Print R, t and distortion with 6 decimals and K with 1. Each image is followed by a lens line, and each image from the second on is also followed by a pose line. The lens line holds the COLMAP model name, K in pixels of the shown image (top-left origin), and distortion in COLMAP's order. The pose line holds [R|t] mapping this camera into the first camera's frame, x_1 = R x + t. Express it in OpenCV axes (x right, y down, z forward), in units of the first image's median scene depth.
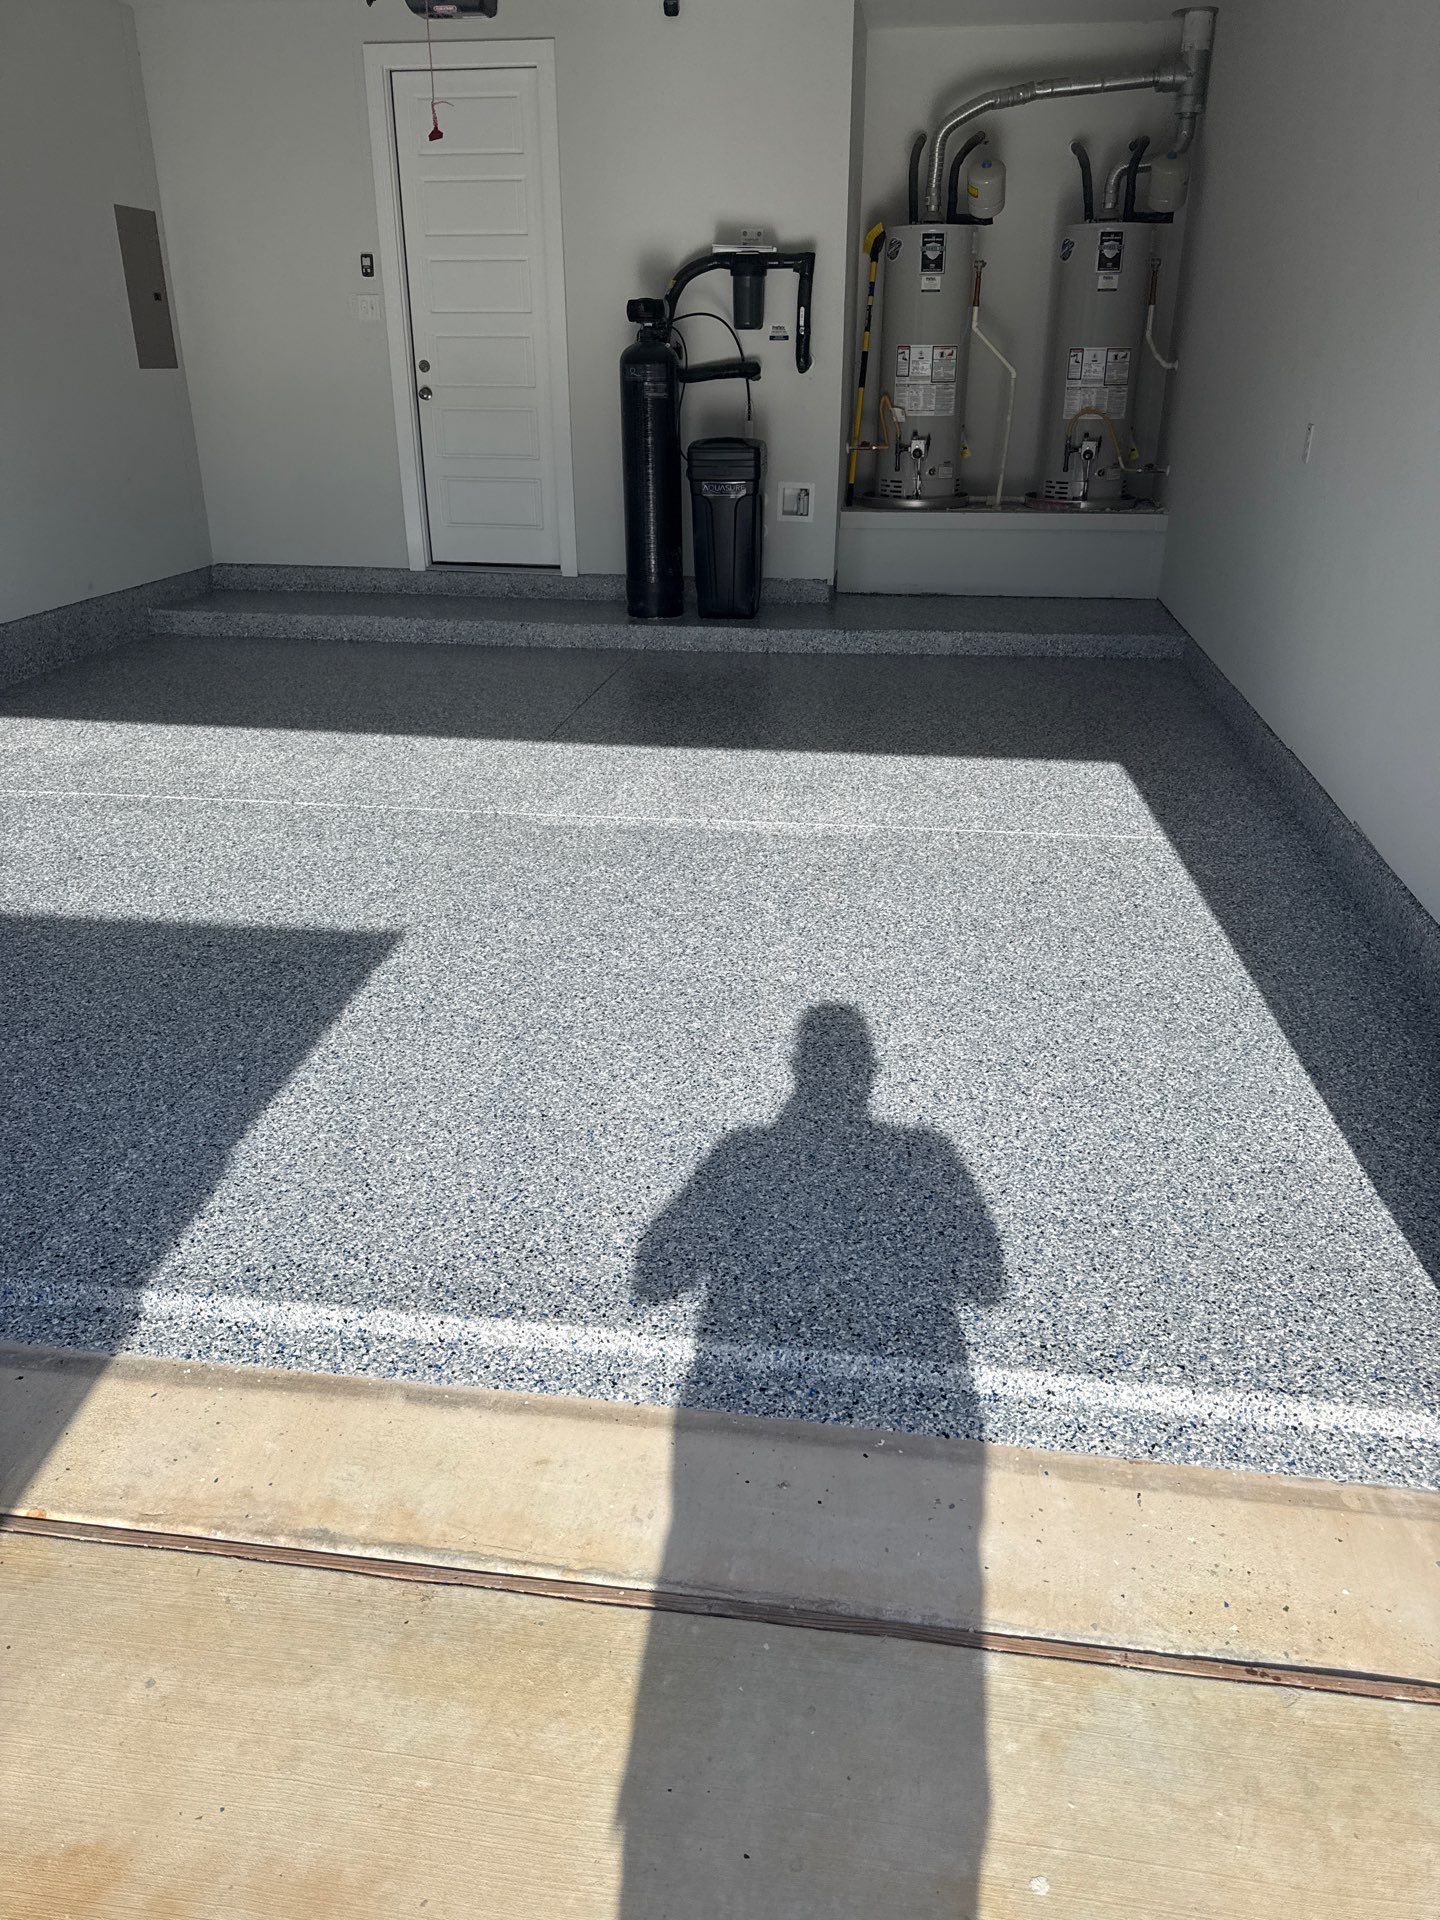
lens RADIAL K [[1362.8, 0, 722.8], [0, 1362.8, 972.9], [0, 0, 1]] dist [0.027657, -0.034400]
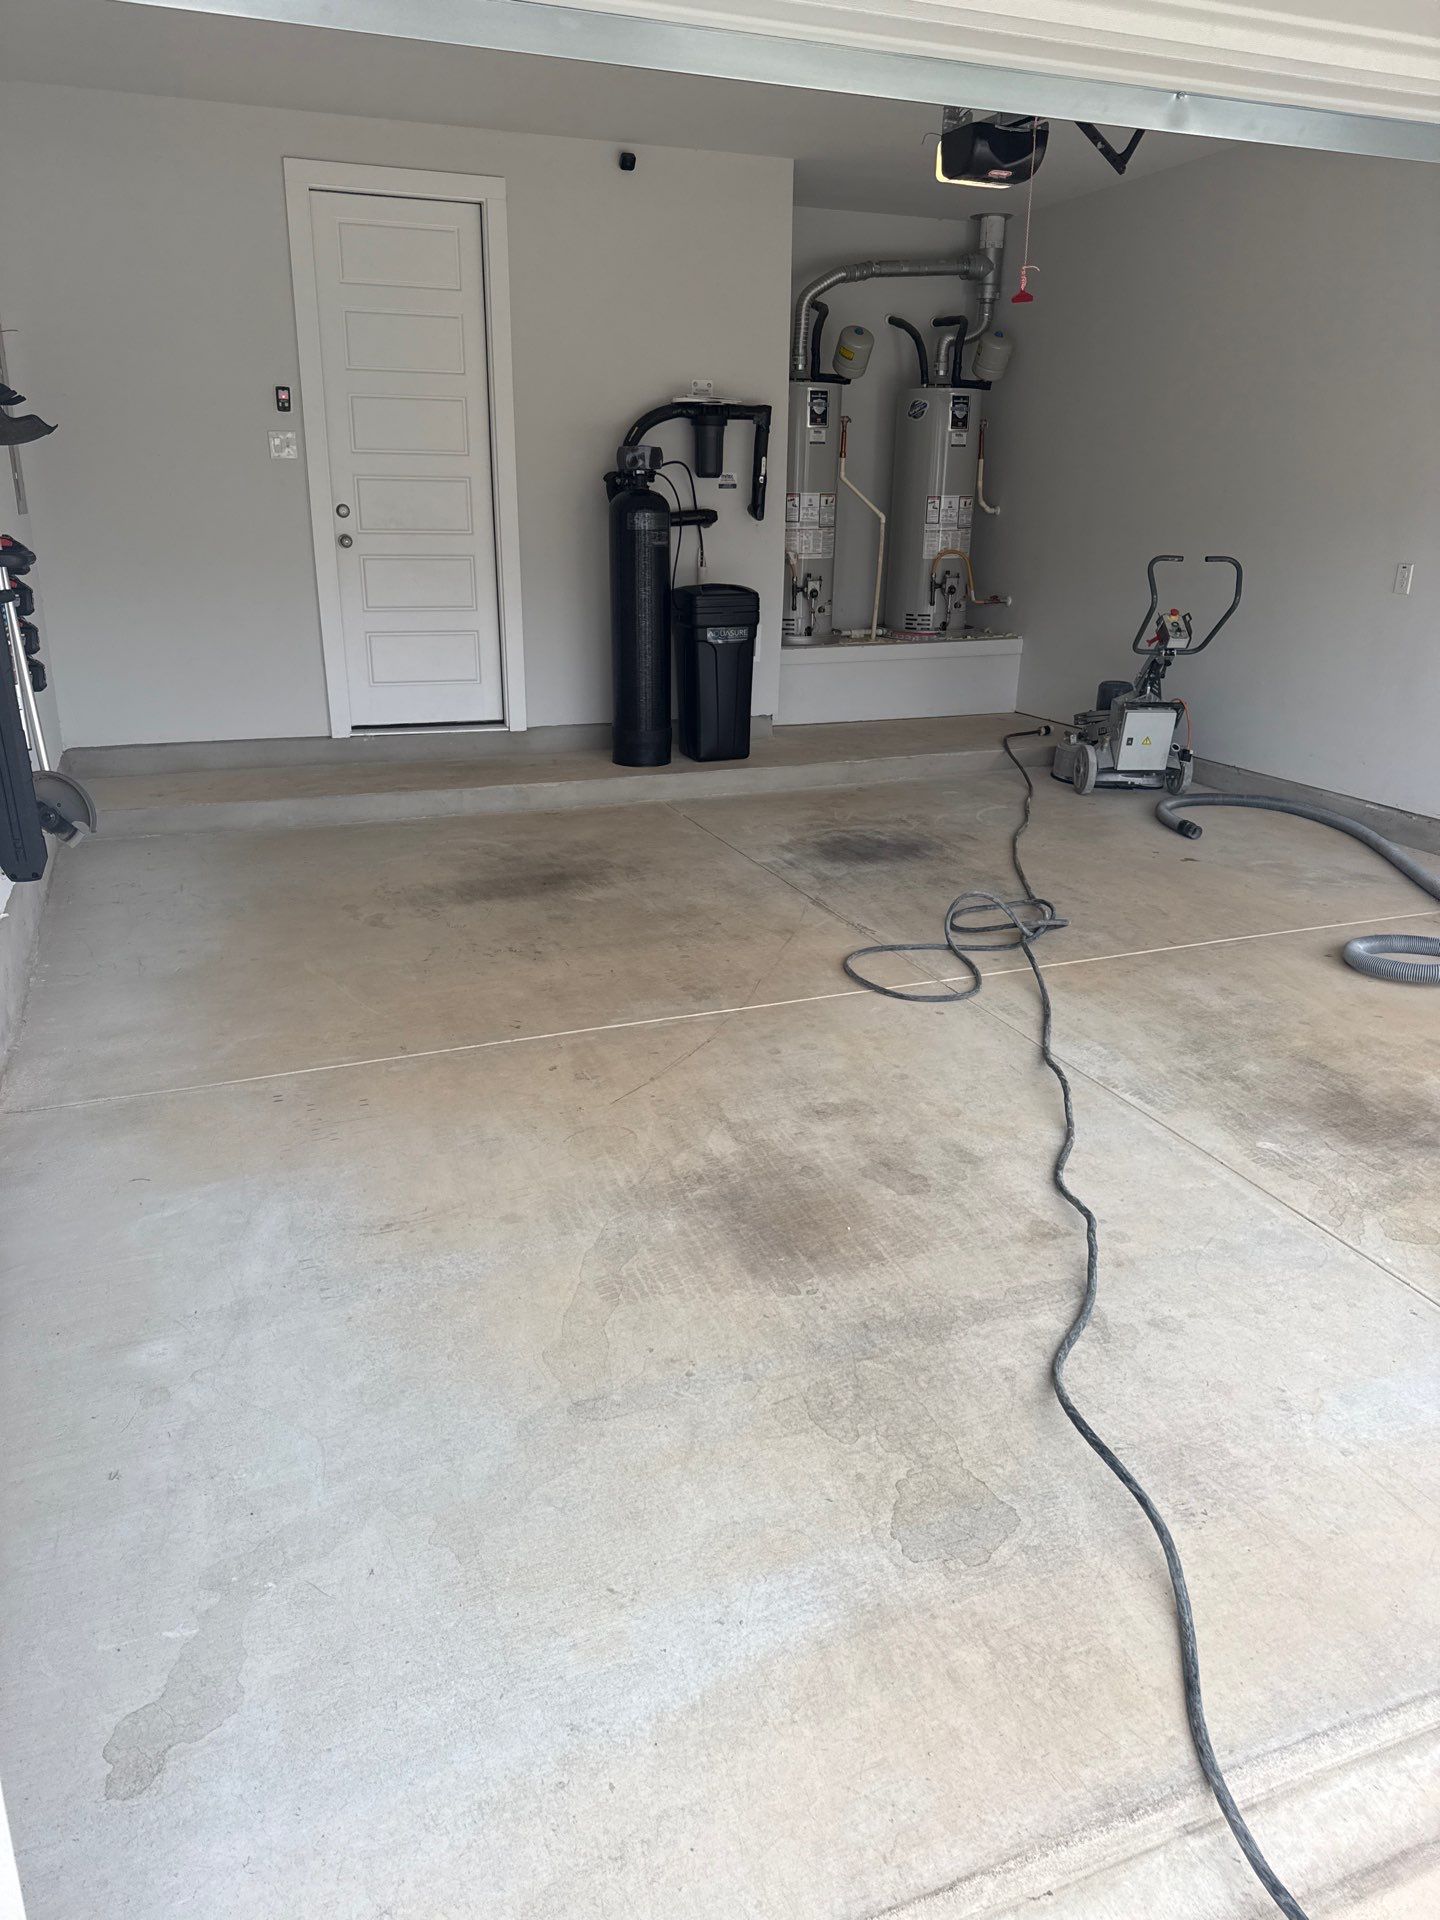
lens RADIAL K [[1362.8, 0, 719.4], [0, 1362.8, 965.0], [0, 0, 1]] dist [0.027657, -0.034400]
pose [[0.864185, -0.158902, 0.477426, -0.512396], [0.198088, 0.979645, -0.032502, -0.089290], [-0.462543, 0.122660, 0.878071, 0.167277]]
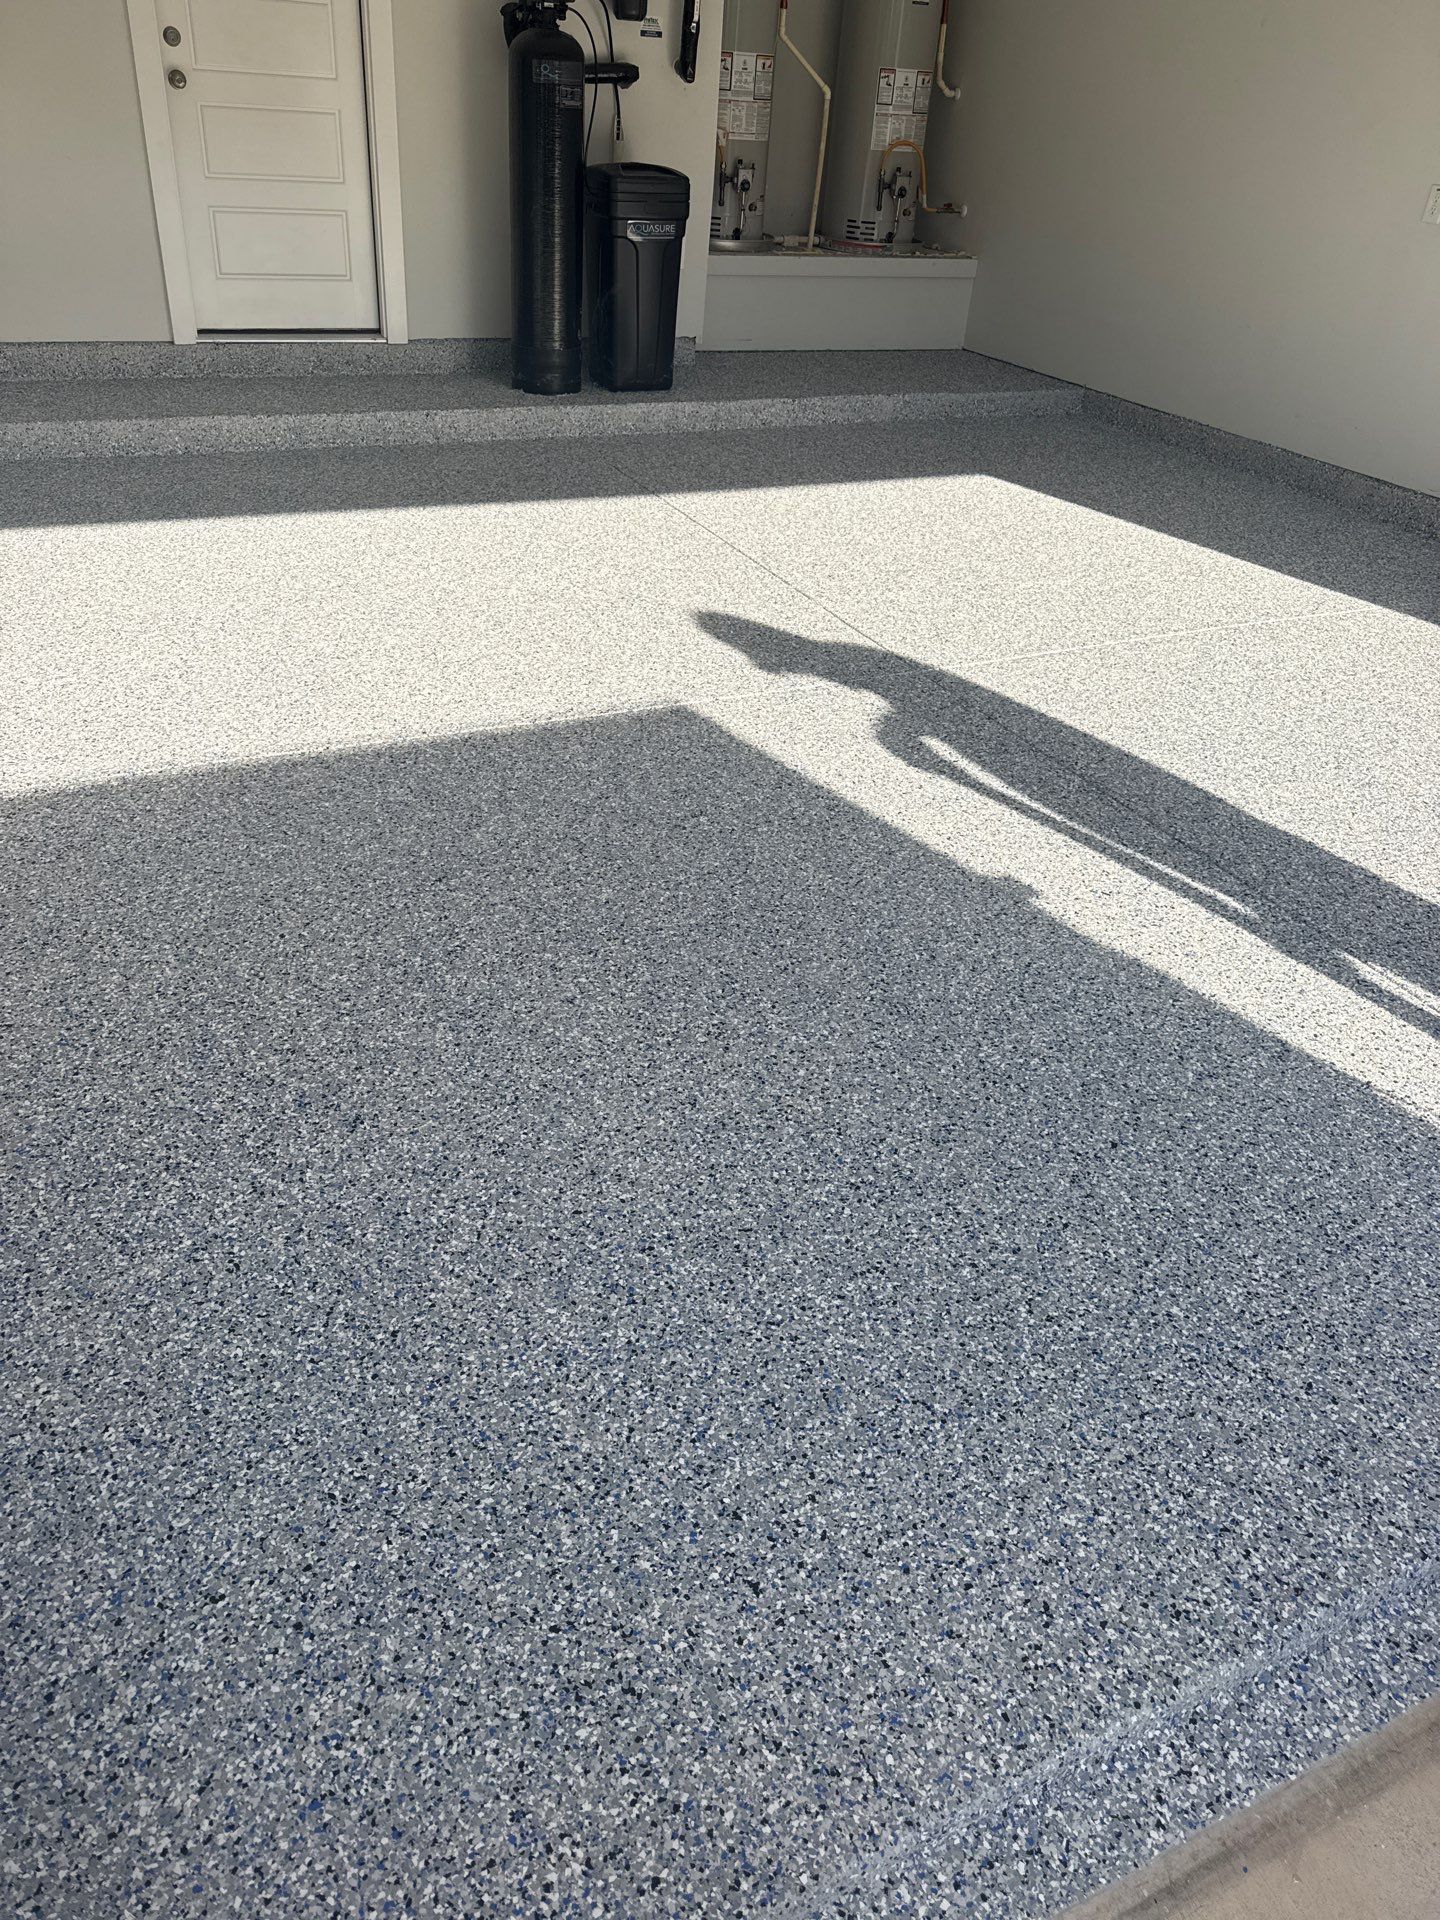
lens RADIAL K [[1362.8, 0, 715.0], [0, 1362.8, 967.9], [0, 0, 1]] dist [0.027657, -0.034400]
pose [[0.820970, -0.266167, 0.505137, -0.508122], [0.174148, 0.959270, 0.222426, -0.102111], [-0.543765, -0.094636, 0.833884, 0.240987]]
